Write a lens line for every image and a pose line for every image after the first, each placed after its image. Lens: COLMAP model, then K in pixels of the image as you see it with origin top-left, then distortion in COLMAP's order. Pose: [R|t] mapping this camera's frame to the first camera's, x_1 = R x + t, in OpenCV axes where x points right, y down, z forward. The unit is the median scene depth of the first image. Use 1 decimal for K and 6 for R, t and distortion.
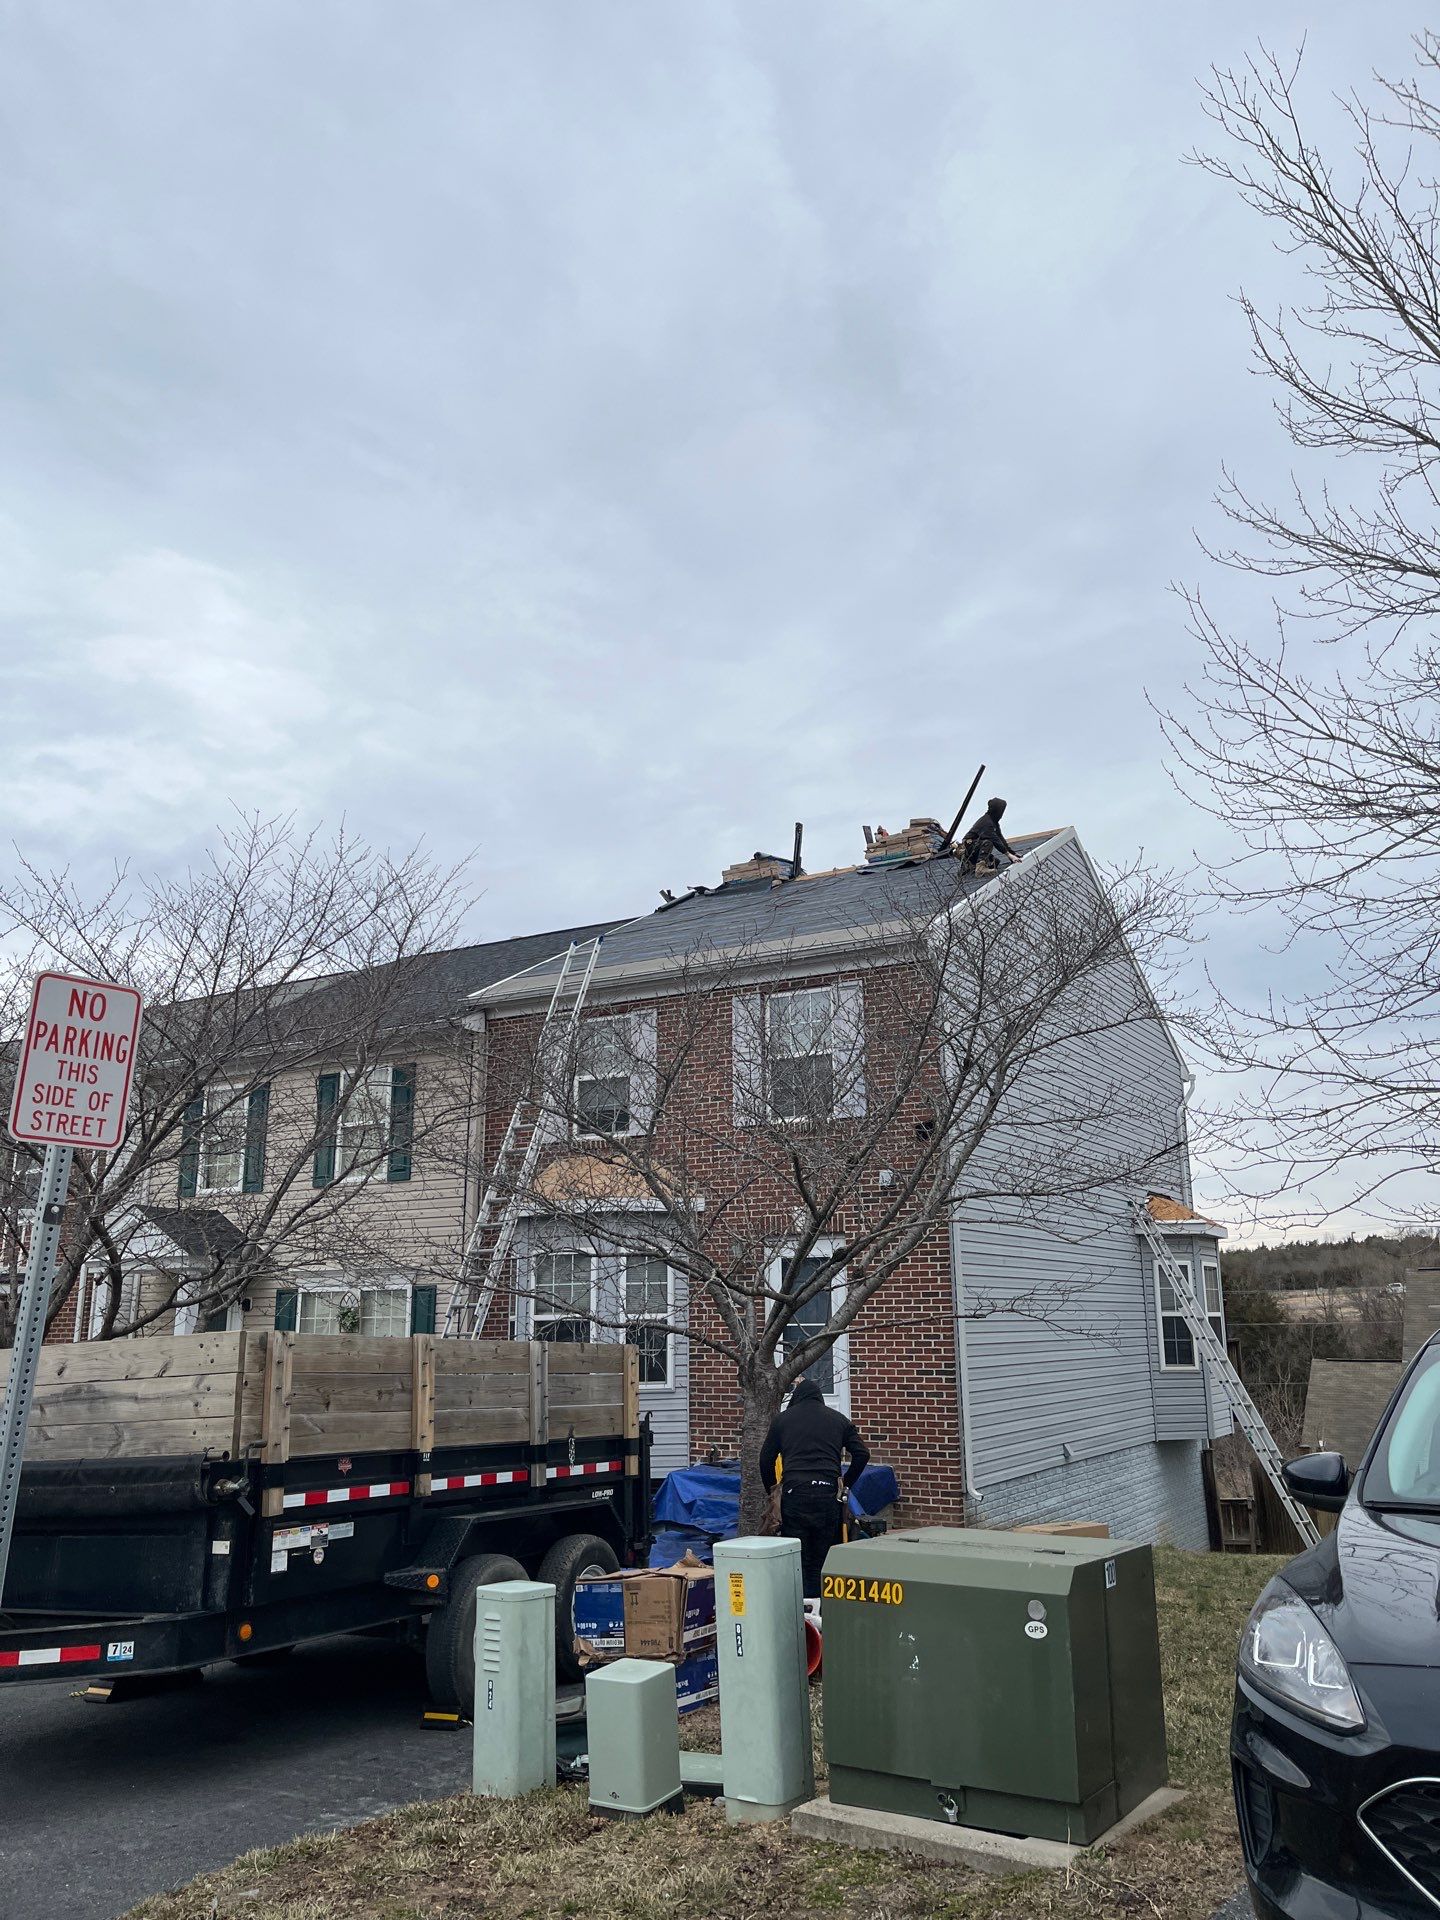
lens RADIAL K [[1555.0, 0, 742.7], [0, 1555.0, 982.5], [0, 0, 1]] dist [0.040317, 0.001128]
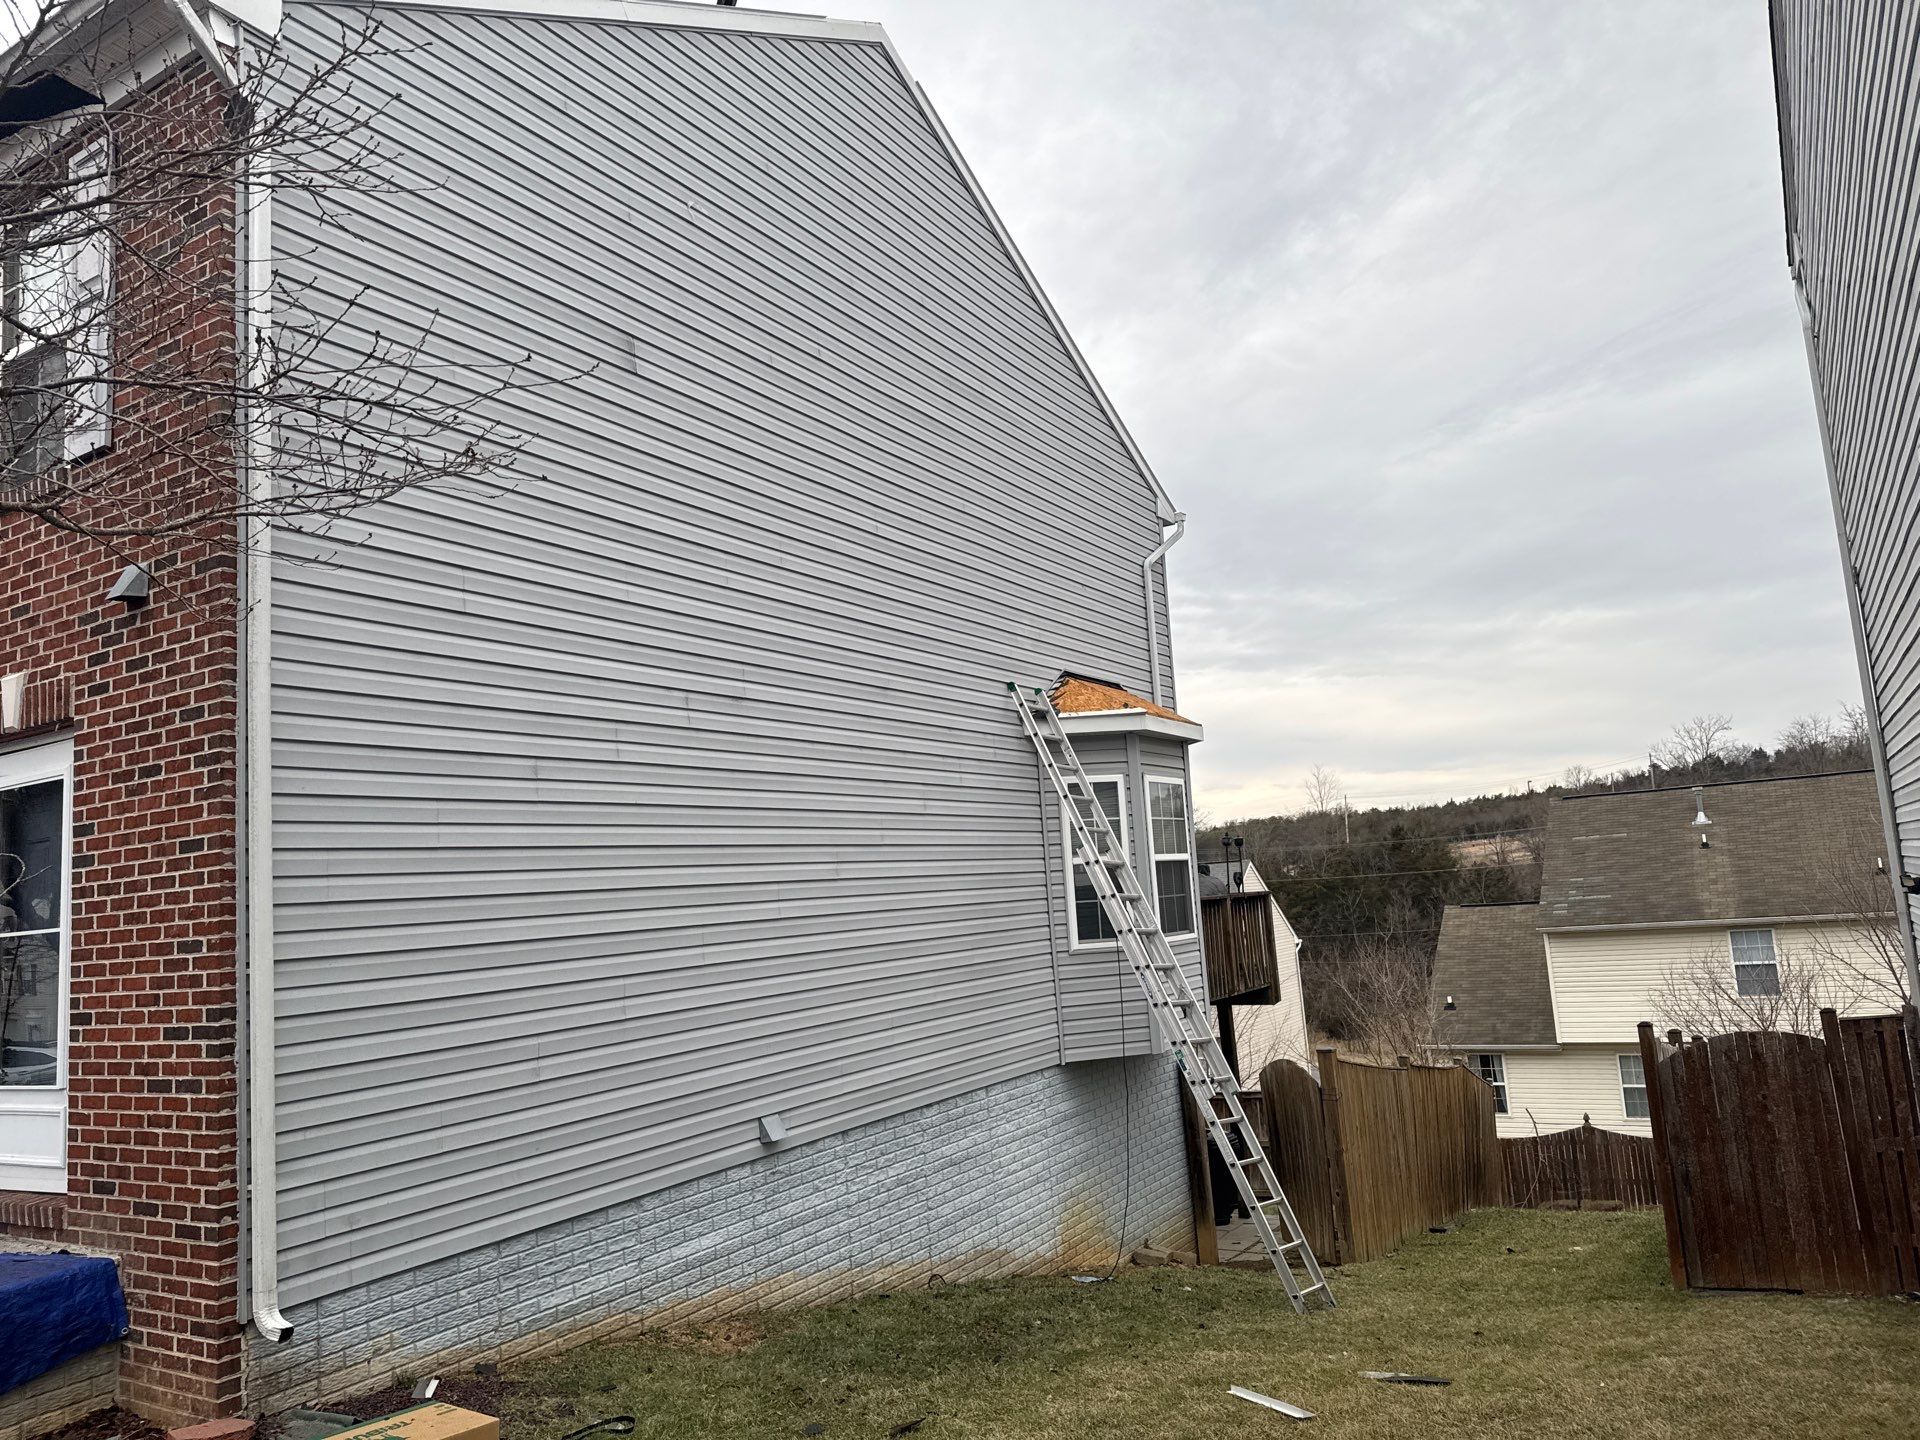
lens RADIAL K [[1390.2, 0, 968.0], [0, 1390.2, 755.2], [0, 0, 1]] dist [0.066662, -0.099628]
pose [[0.997902, -0.062176, -0.018053, 0.320437], [0.063794, 0.991852, 0.110274, 0.143802], [0.011049, -0.111194, 0.993737, 0.616584]]
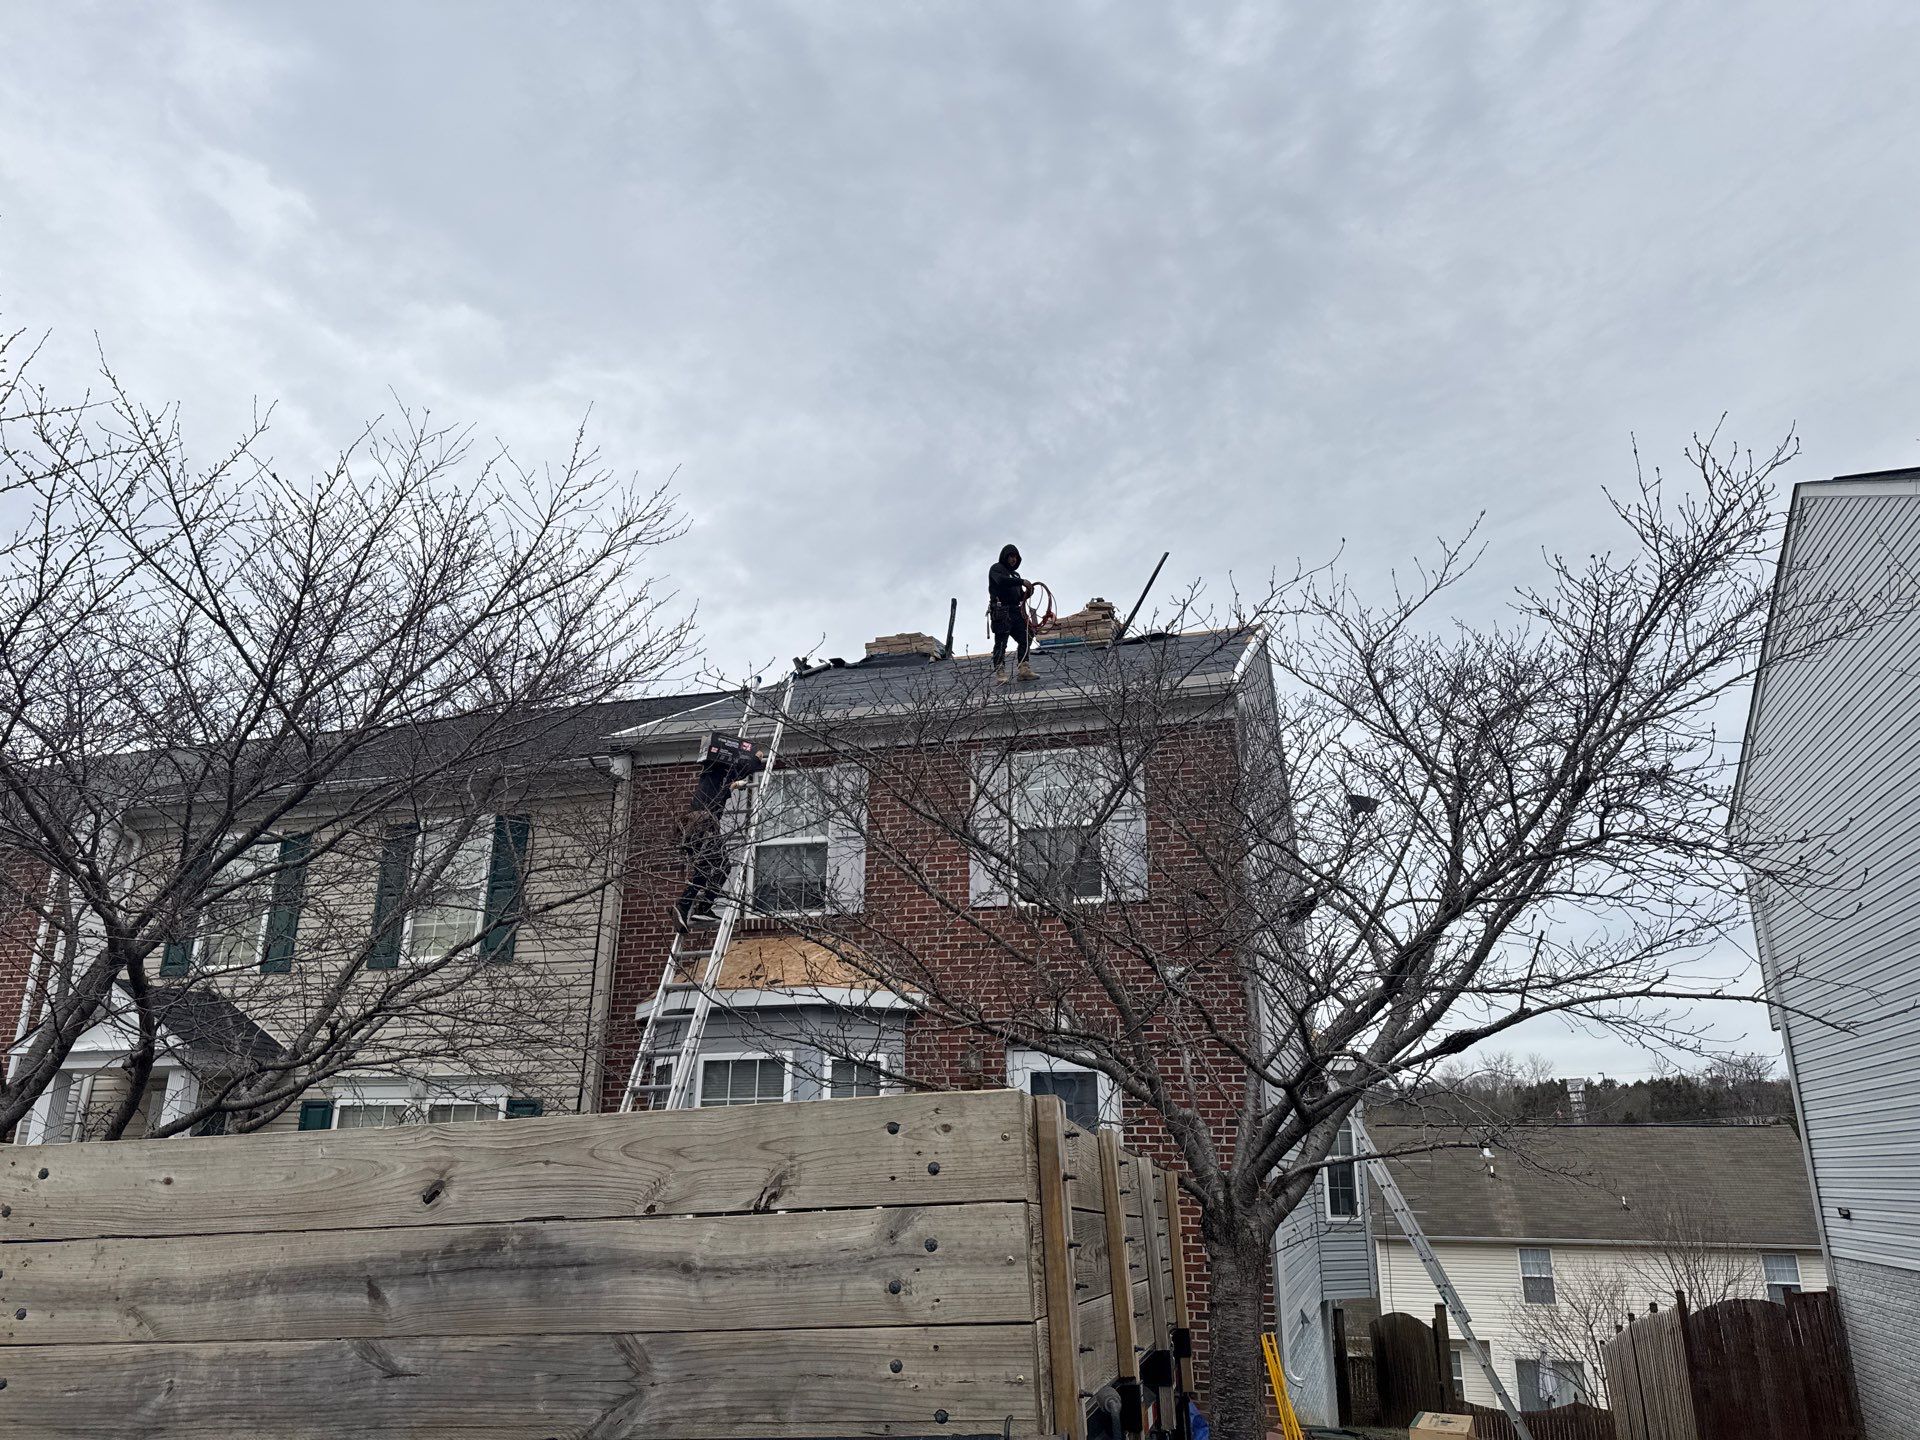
lens RADIAL K [[1390.2, 0, 968.0], [0, 1390.2, 755.2], [0, 0, 1]] dist [0.066662, -0.099628]
pose [[0.967954, 0.088089, 0.235169, -0.206520], [-0.069884, 0.993955, -0.084672, 0.083400], [-0.241207, 0.065524, 0.968259, 0.325310]]
